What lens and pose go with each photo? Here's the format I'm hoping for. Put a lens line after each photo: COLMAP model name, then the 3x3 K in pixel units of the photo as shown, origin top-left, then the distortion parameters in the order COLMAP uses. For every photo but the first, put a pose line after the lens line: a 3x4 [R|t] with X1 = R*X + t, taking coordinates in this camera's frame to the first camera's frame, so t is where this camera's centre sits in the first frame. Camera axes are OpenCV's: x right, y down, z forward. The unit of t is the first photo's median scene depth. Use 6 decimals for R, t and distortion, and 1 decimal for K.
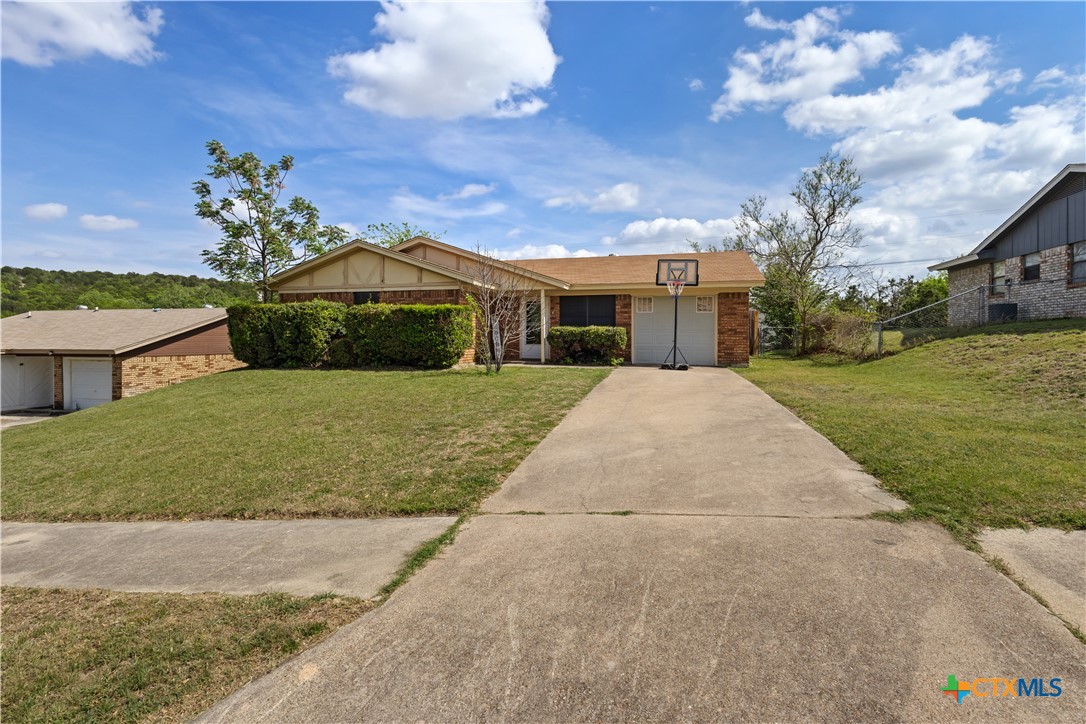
lens RADIAL K [[507.2, 0, 545.1], [0, 507.2, 355.0], [0, 0, 1]] dist [-0.001216, 0.000100]
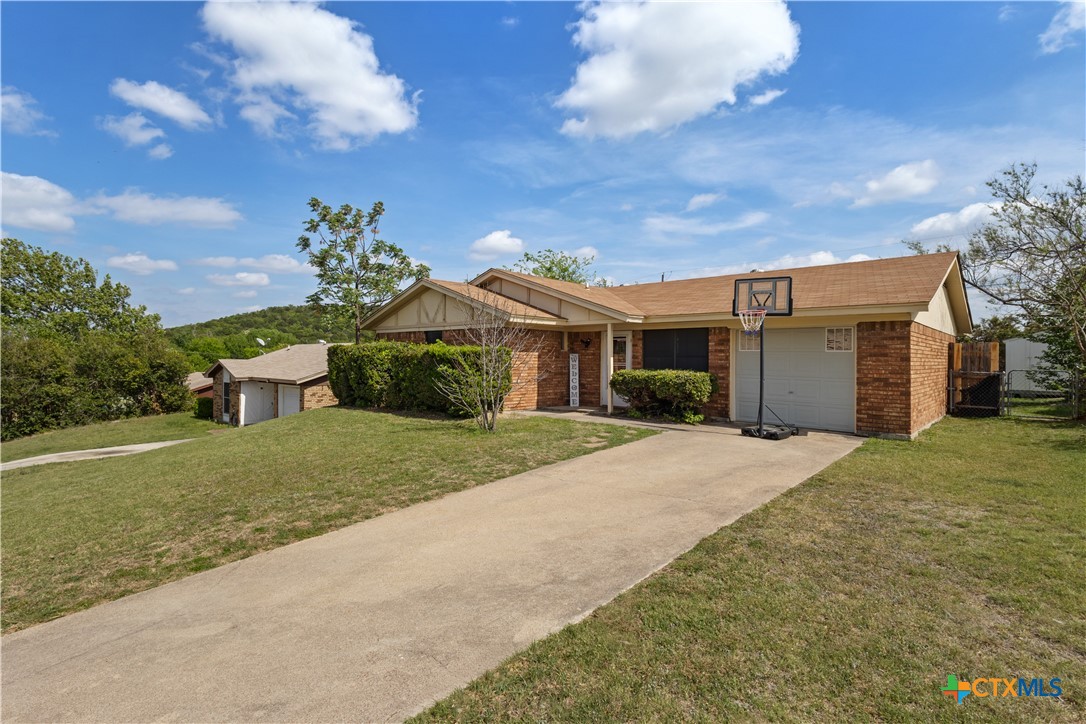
lens RADIAL K [[517.5, 0, 543.0], [0, 517.5, 362.0], [0, 0, 1]] dist [-0.003509, -0.000507]
pose [[0.886722, 0.008646, -0.462223, 0.281433], [-0.021274, 0.999529, -0.022116, -0.046452], [0.461814, 0.029444, 0.886488, 0.215124]]
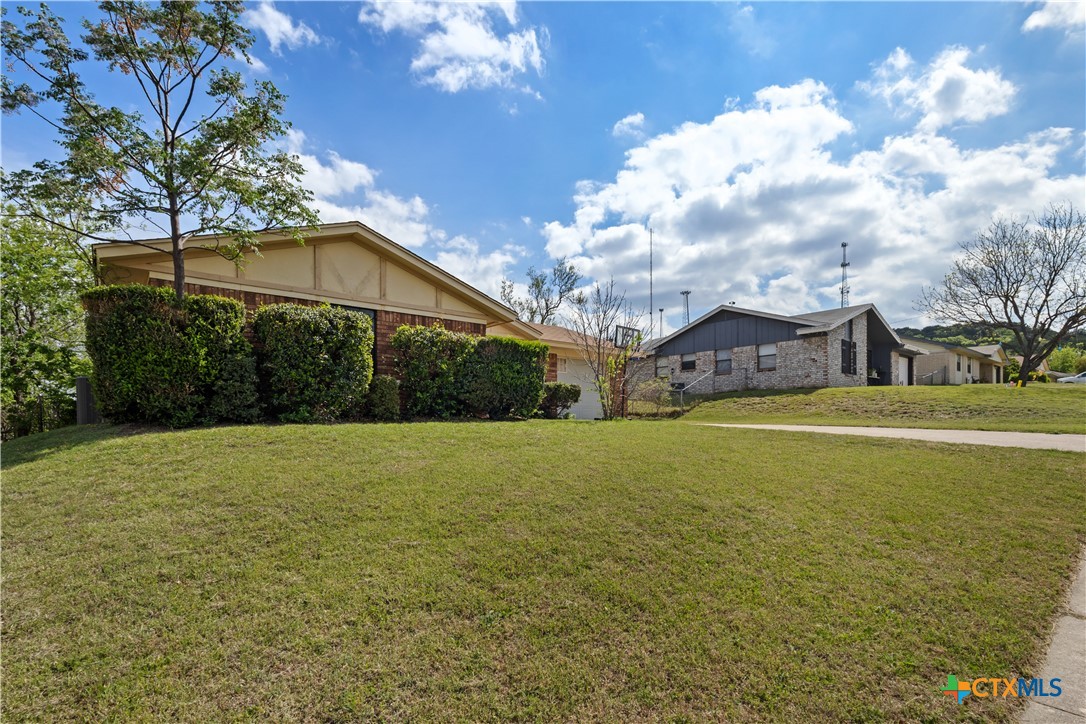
lens RADIAL K [[507.2, 0, 545.1], [0, 507.2, 355.0], [0, 0, 1]] dist [-0.001216, 0.000100]
pose [[0.569816, 0.099135, 0.815771, -0.699562], [0.038124, 0.988439, -0.146747, 0.034224], [-0.820888, 0.114720, 0.559449, 0.445401]]
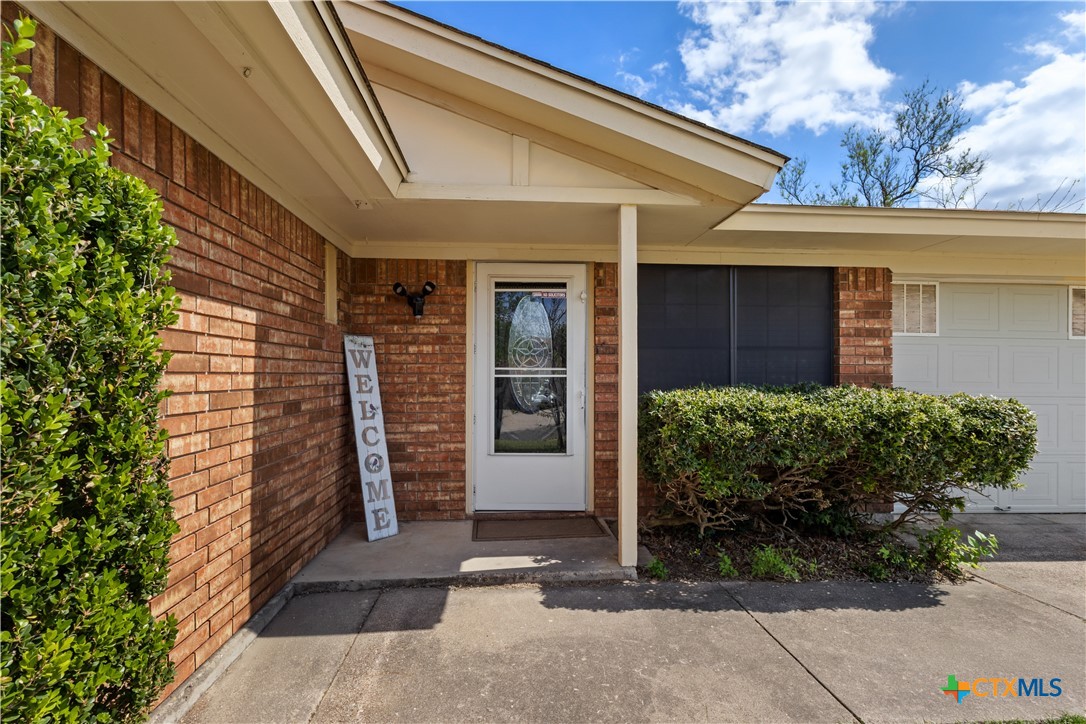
lens RADIAL K [[490.5, 0, 543.0], [0, 490.5, 362.0], [0, 0, 1]] dist [-0.000422, 0.000064]
pose [[0.942684, 0.007007, 0.333613, -0.102315], [0.009977, 0.998741, -0.049168, -0.057649], [-0.333538, 0.049678, 0.941427, 0.822734]]
